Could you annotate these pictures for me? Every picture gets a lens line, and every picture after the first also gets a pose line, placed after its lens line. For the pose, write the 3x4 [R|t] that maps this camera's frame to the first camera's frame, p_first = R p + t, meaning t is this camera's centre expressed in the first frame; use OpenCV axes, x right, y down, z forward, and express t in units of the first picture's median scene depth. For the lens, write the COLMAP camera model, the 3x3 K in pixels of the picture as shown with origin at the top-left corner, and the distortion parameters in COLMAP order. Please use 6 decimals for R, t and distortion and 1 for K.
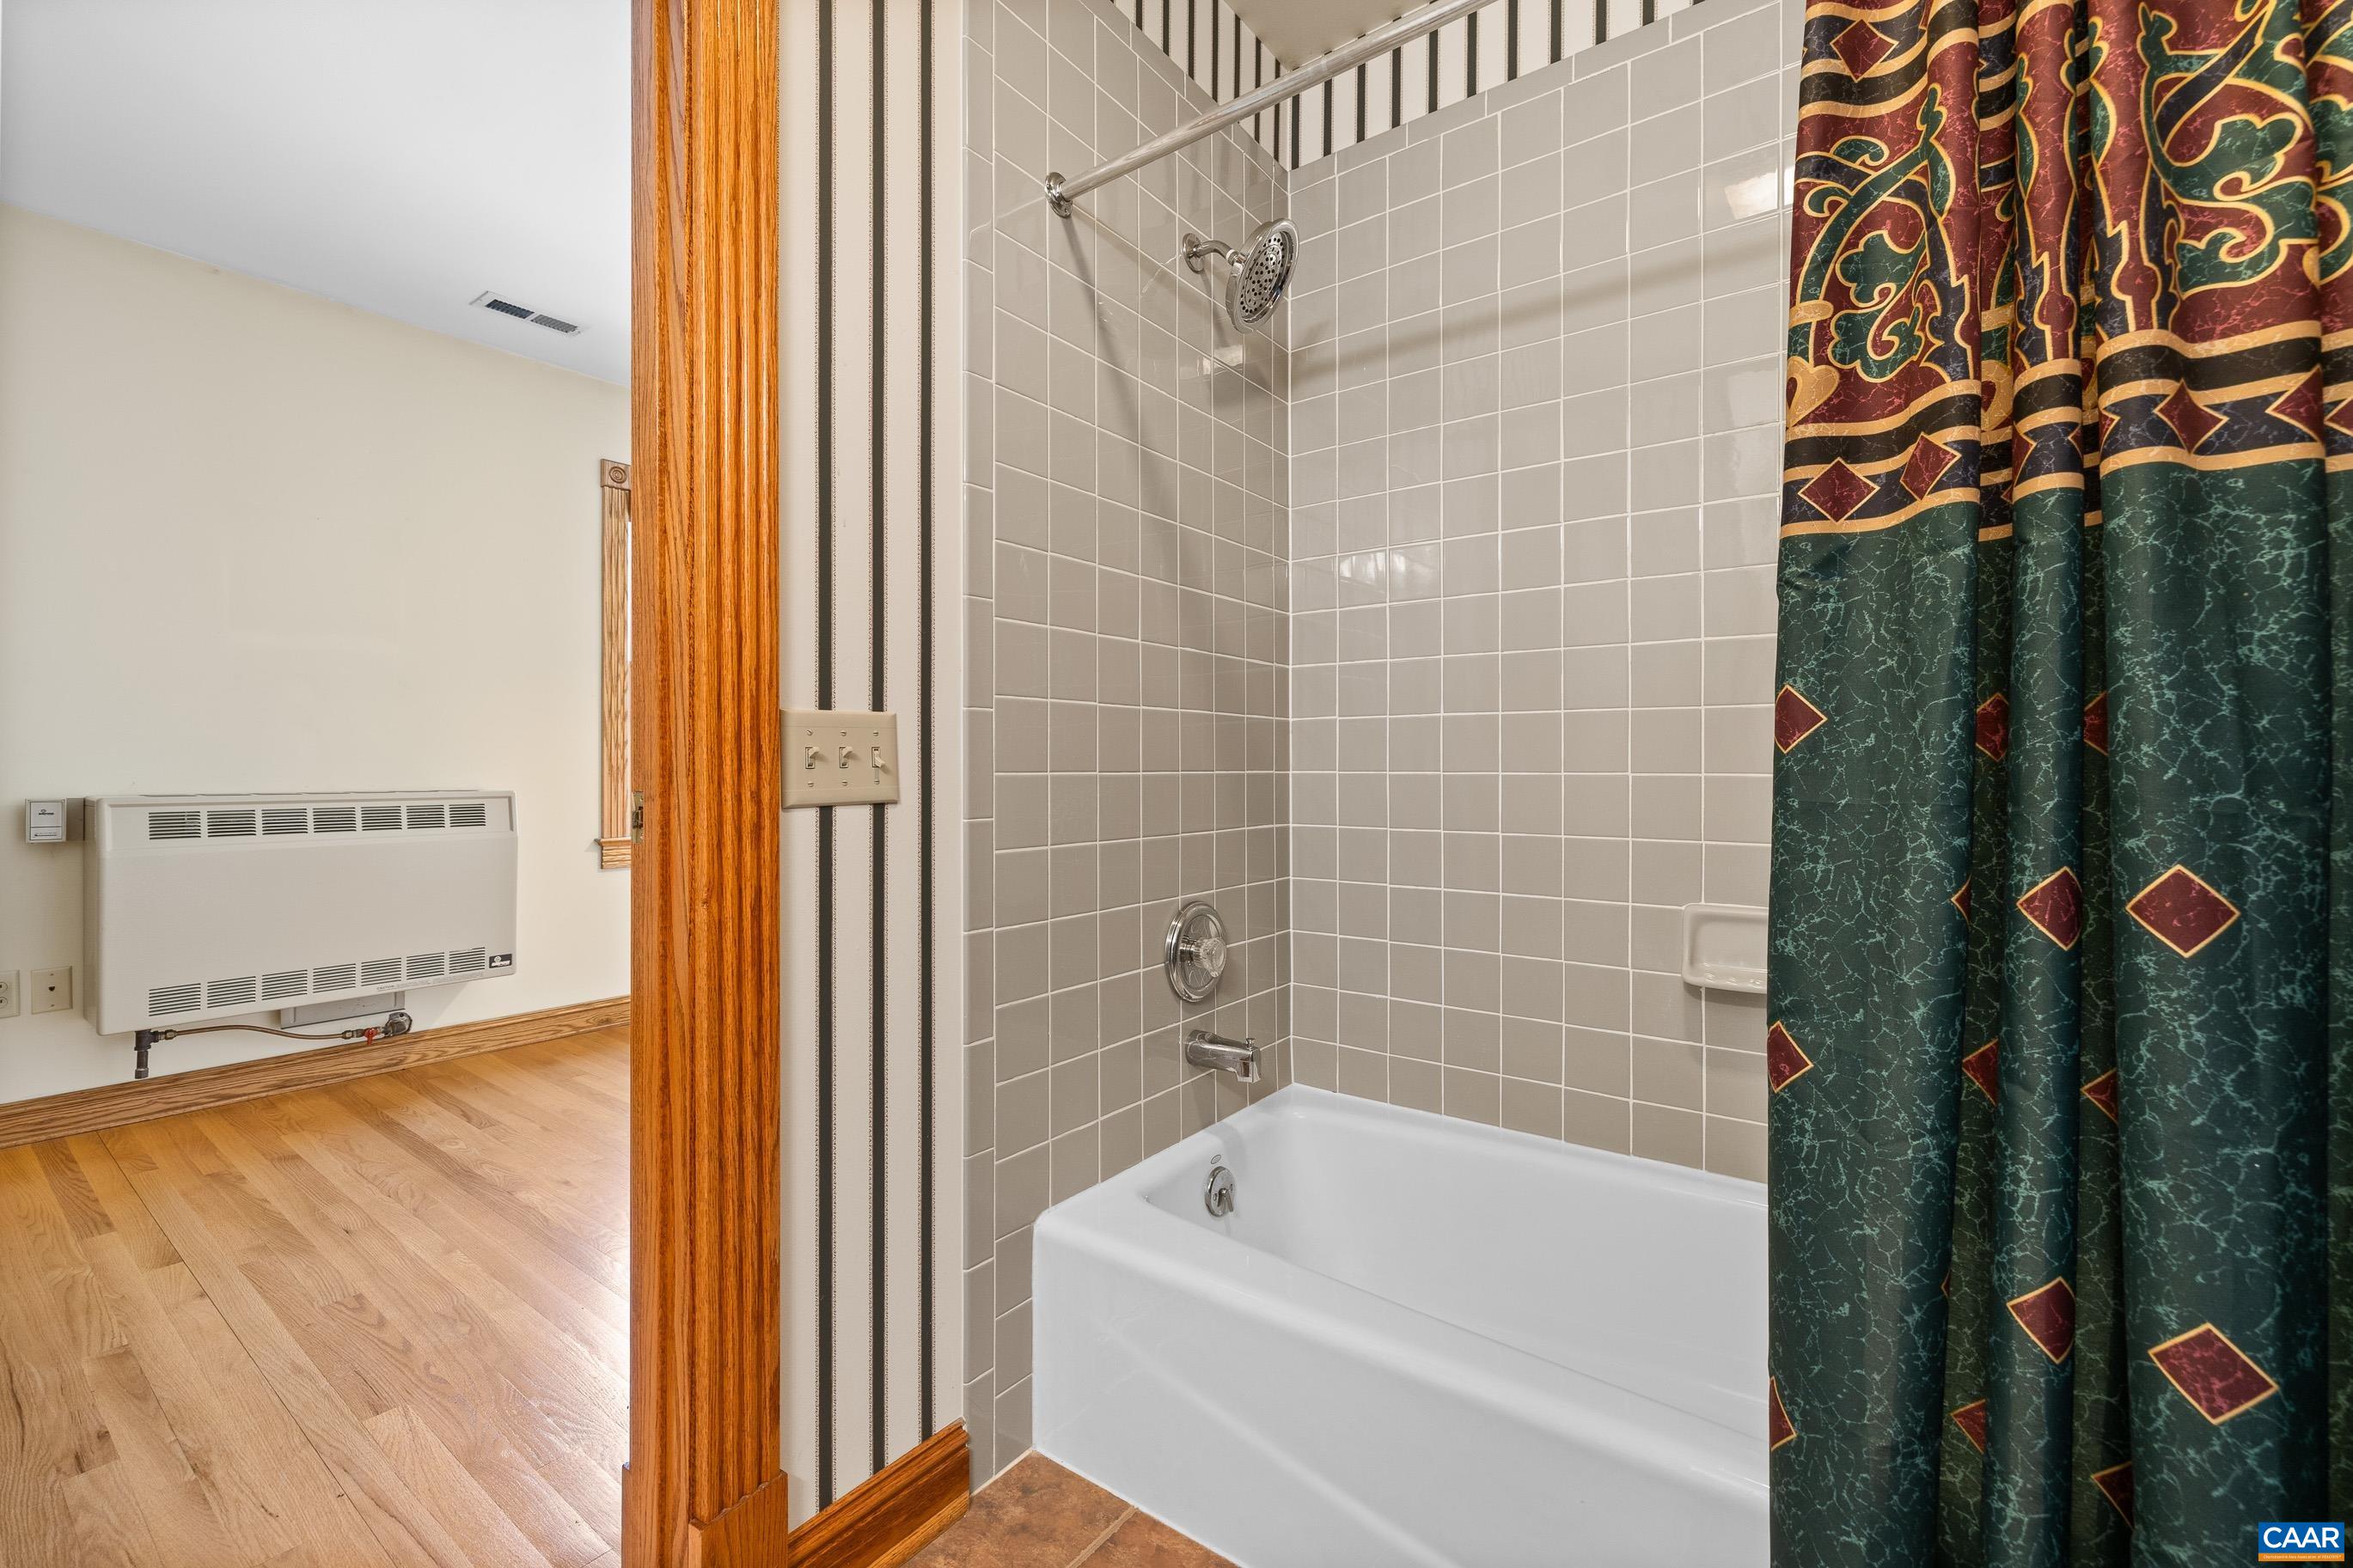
lens RADIAL K [[988.5, 0, 1178.9], [0, 988.5, 779.8], [0, 0, 1]] dist [0.000092, 0.000025]
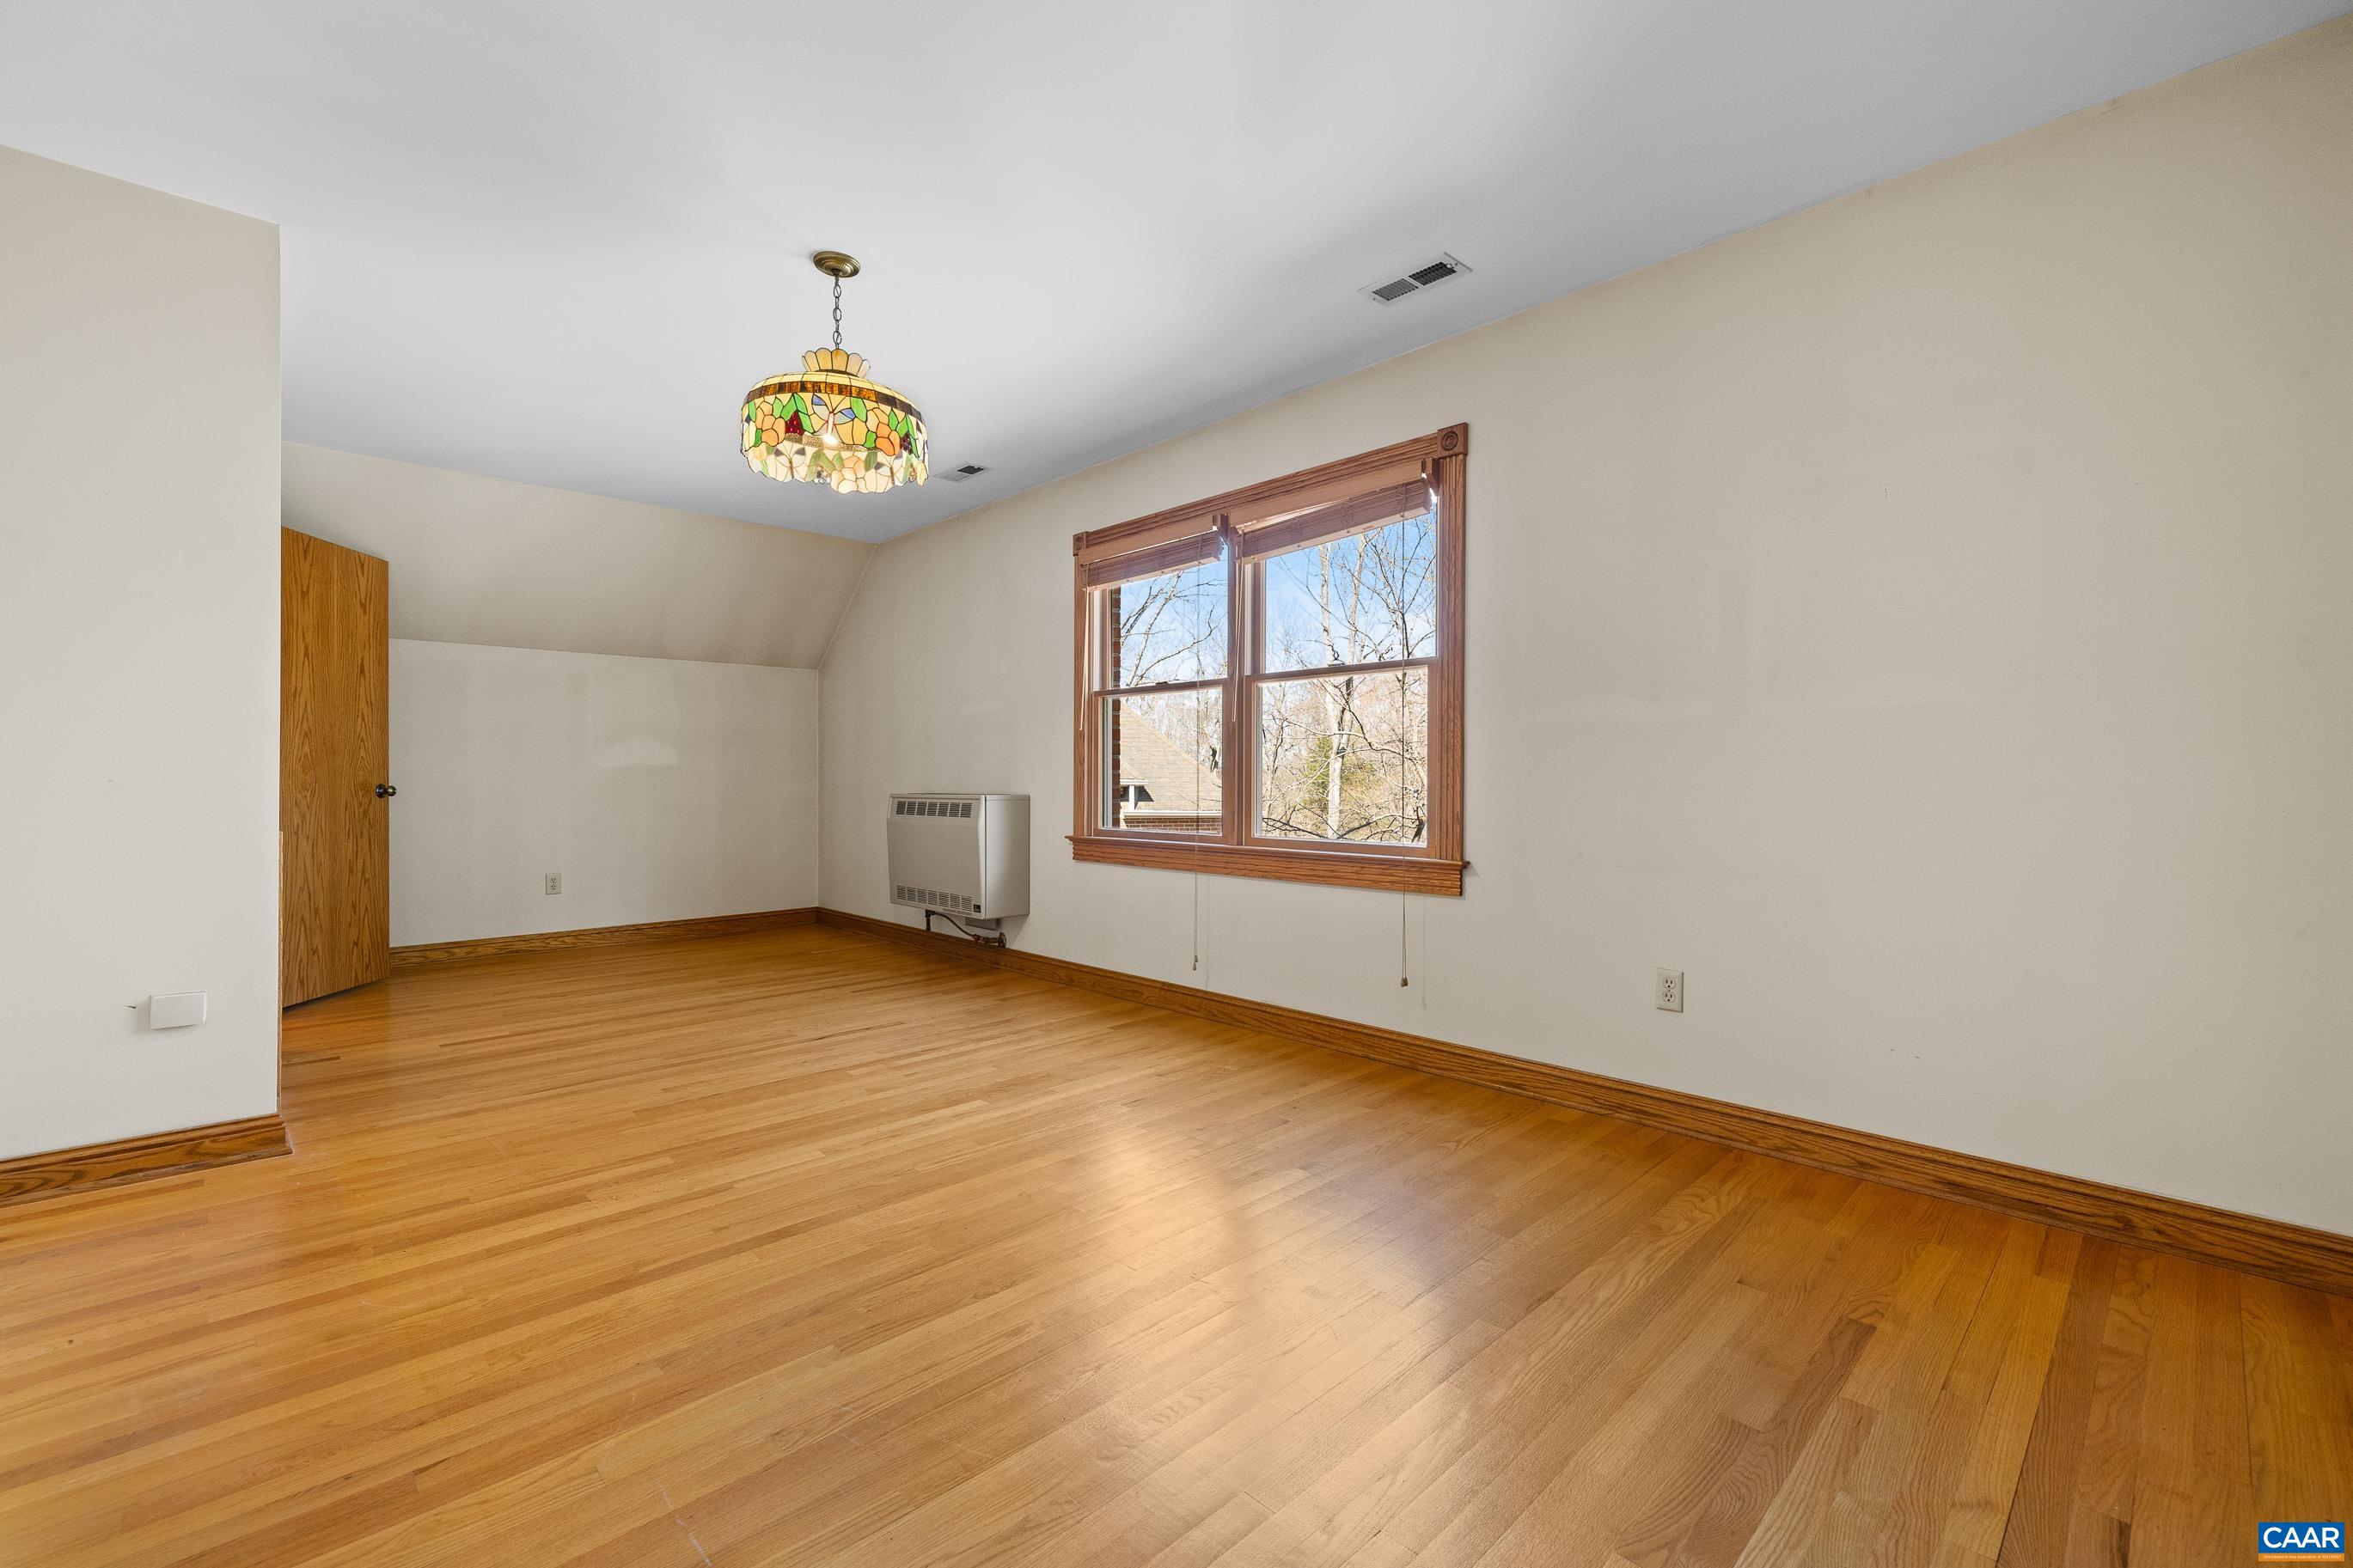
lens RADIAL K [[988.5, 0, 1177.3], [0, 988.5, 786.4], [0, 0, 1]] dist [0.000092, 0.000025]
pose [[-0.160412, -0.001155, -0.987049, 0.777971], [-0.004318, 0.999991, -0.000468, -0.001633], [0.987041, 0.004187, -0.160415, 1.620157]]
